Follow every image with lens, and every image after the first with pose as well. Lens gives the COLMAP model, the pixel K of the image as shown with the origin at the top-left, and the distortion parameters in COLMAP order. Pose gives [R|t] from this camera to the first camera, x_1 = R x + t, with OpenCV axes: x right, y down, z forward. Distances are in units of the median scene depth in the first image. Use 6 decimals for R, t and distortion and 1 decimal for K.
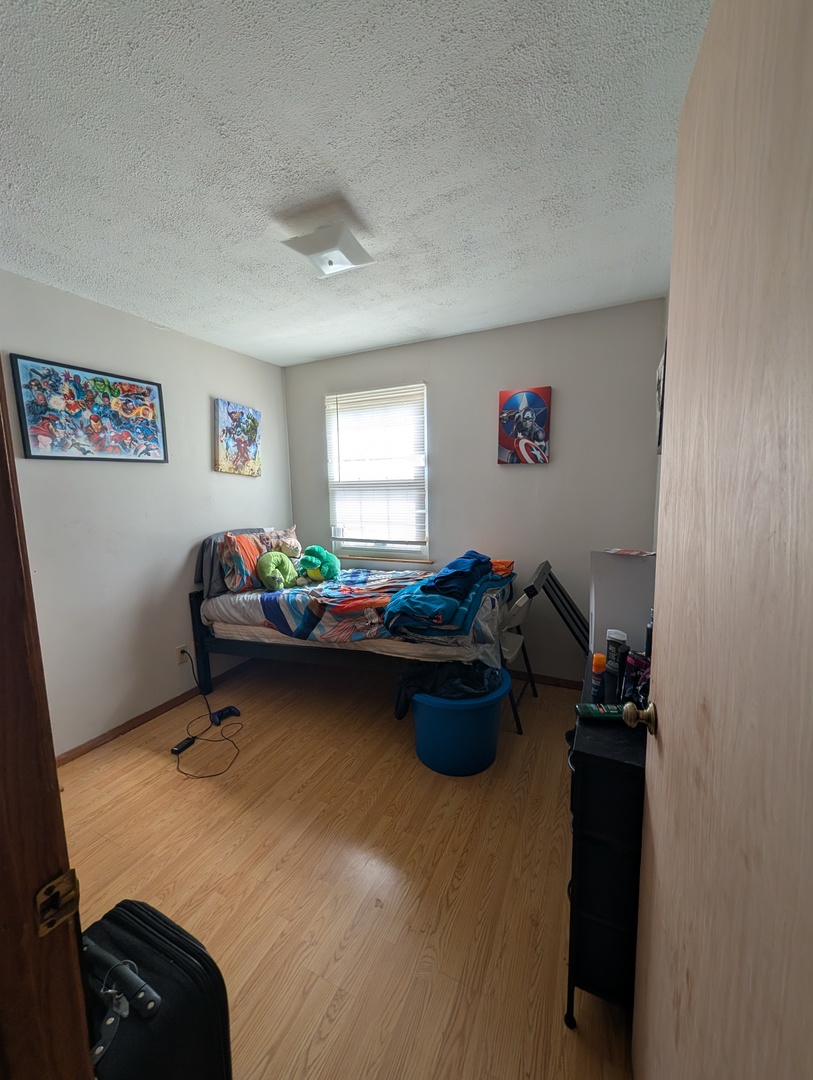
lens RADIAL K [[414.2, 0, 402.9], [0, 414.2, 537.3], [0, 0, 1]] dist [0.001274, 0.000073]
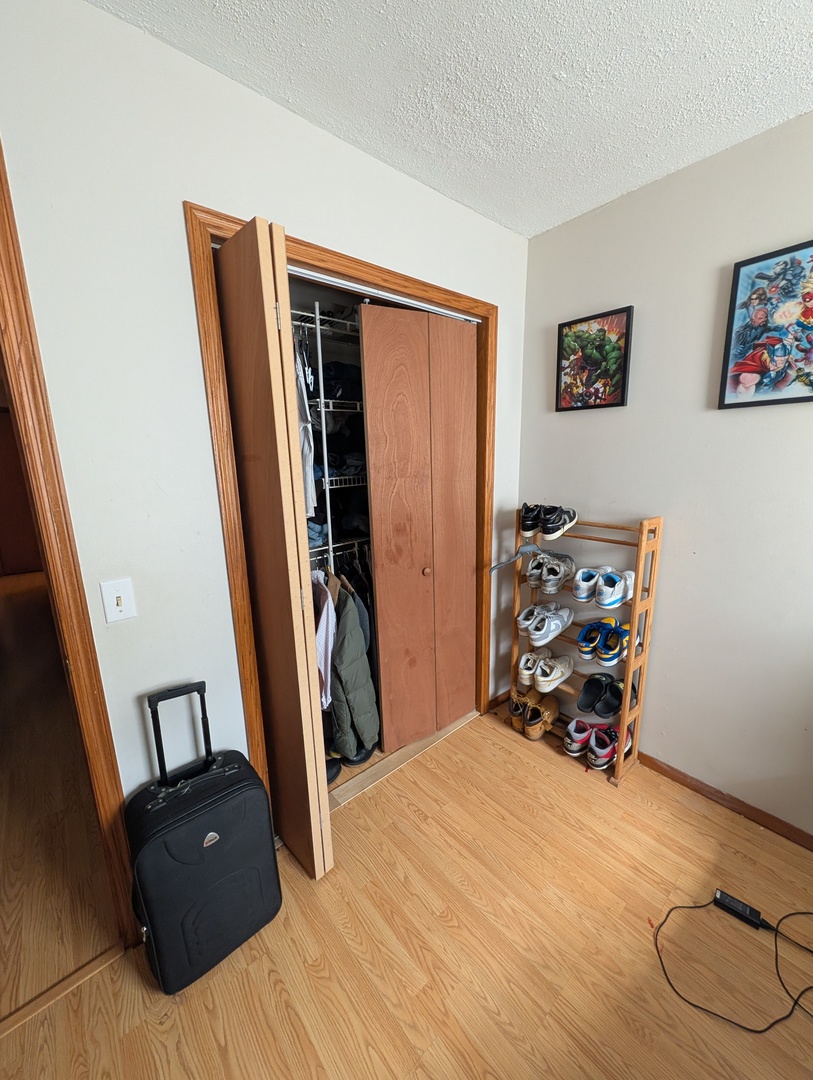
lens RADIAL K [[414.2, 0, 400.0], [0, 414.2, 539.8], [0, 0, 1]] dist [0.001274, 0.000073]
pose [[-0.404617, 0.222720, -0.886950, 0.062818], [-0.075899, 0.958364, 0.275277, -0.123638], [0.911331, 0.178700, -0.370866, 0.780569]]
